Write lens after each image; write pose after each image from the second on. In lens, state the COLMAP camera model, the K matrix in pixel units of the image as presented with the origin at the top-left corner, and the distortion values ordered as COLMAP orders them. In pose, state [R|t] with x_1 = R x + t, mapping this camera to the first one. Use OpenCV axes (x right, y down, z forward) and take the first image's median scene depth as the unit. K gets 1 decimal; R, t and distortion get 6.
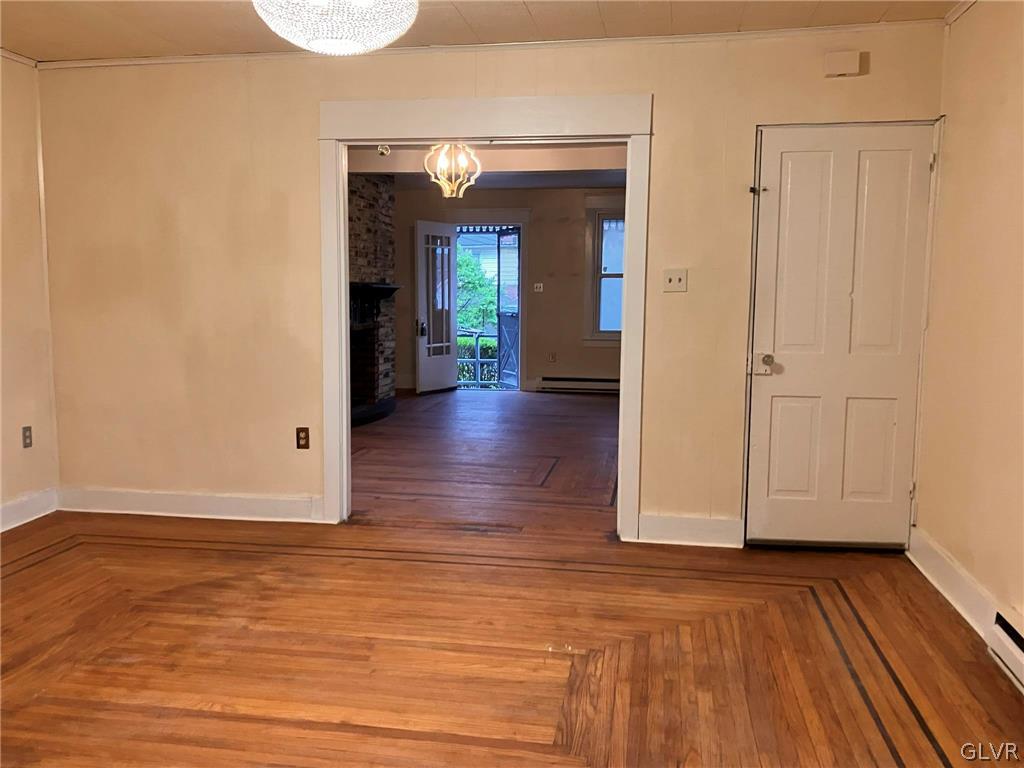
lens RADIAL K [[904.2, 0, 512.6], [0, 904.2, 386.6], [0, 0, 1]] dist [0.049927, -0.042552]
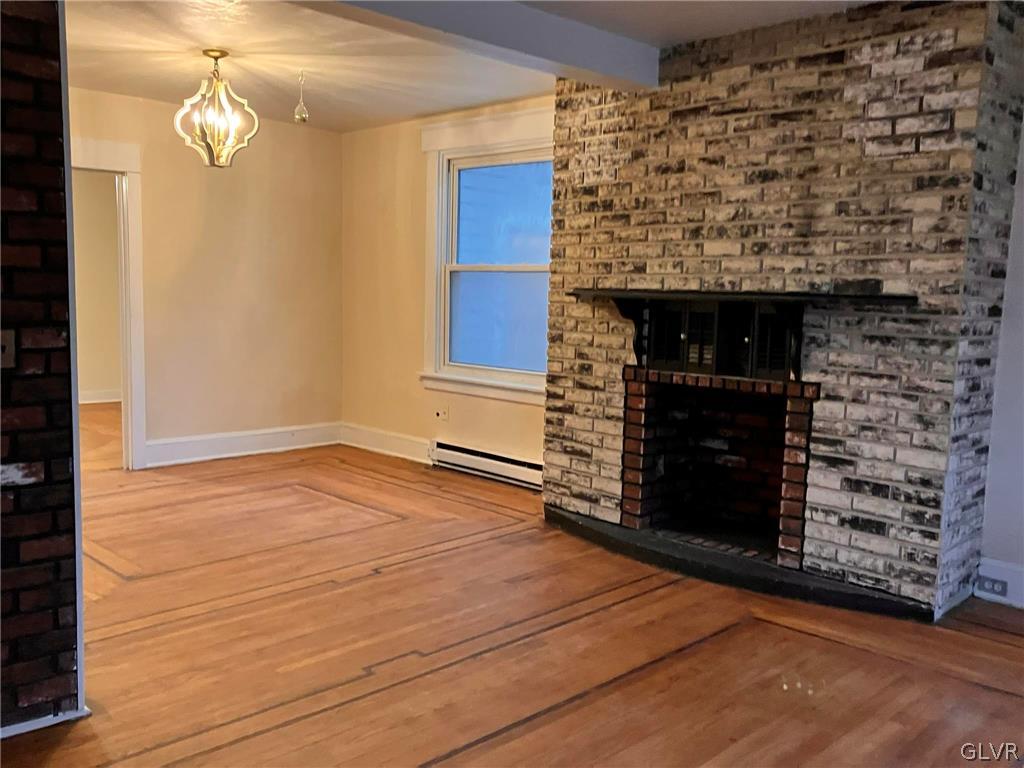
lens RADIAL K [[904.2, 0, 514.5], [0, 904.2, 387.9], [0, 0, 1]] dist [0.049927, -0.042552]
pose [[-0.582658, 0.069077, -0.809777, 0.269162], [-0.110975, 0.980286, 0.163472, -0.120543], [0.805105, 0.185113, -0.563506, 1.098166]]
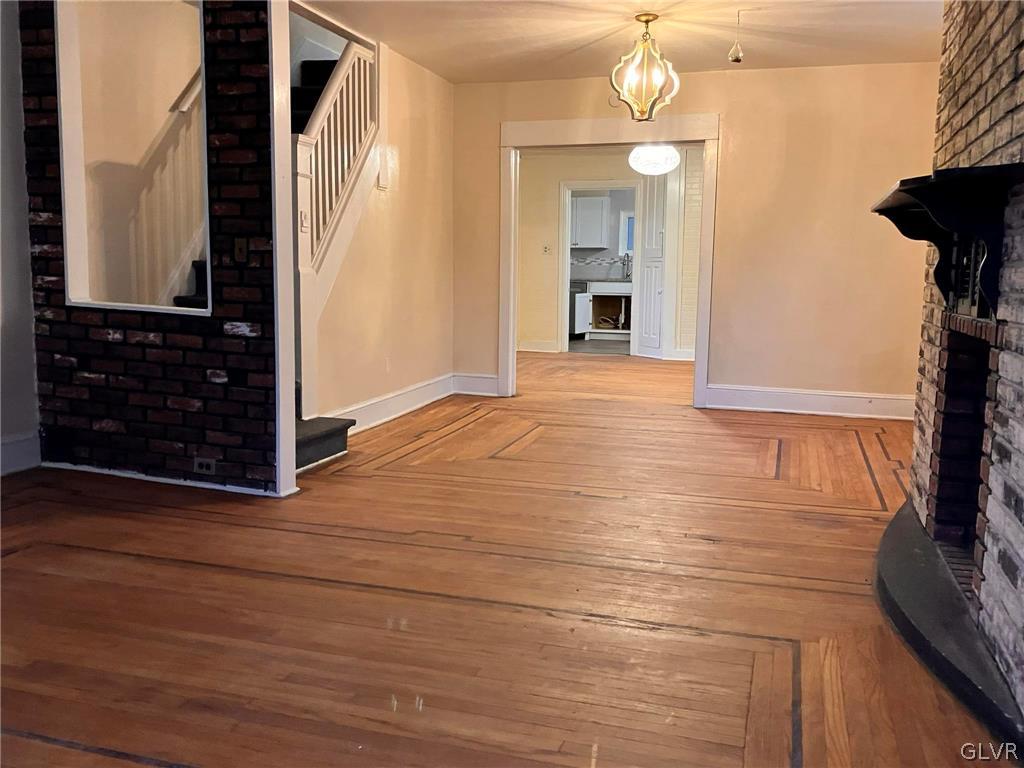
lens RADIAL K [[904.2, 0, 515.6], [0, 904.2, 378.2], [0, 0, 1]] dist [0.049927, -0.042552]
pose [[-0.992478, -0.037273, 0.116612, -0.038353], [-0.010530, 0.974986, 0.222017, -0.109320], [-0.121970, 0.219119, -0.968045, 1.236860]]
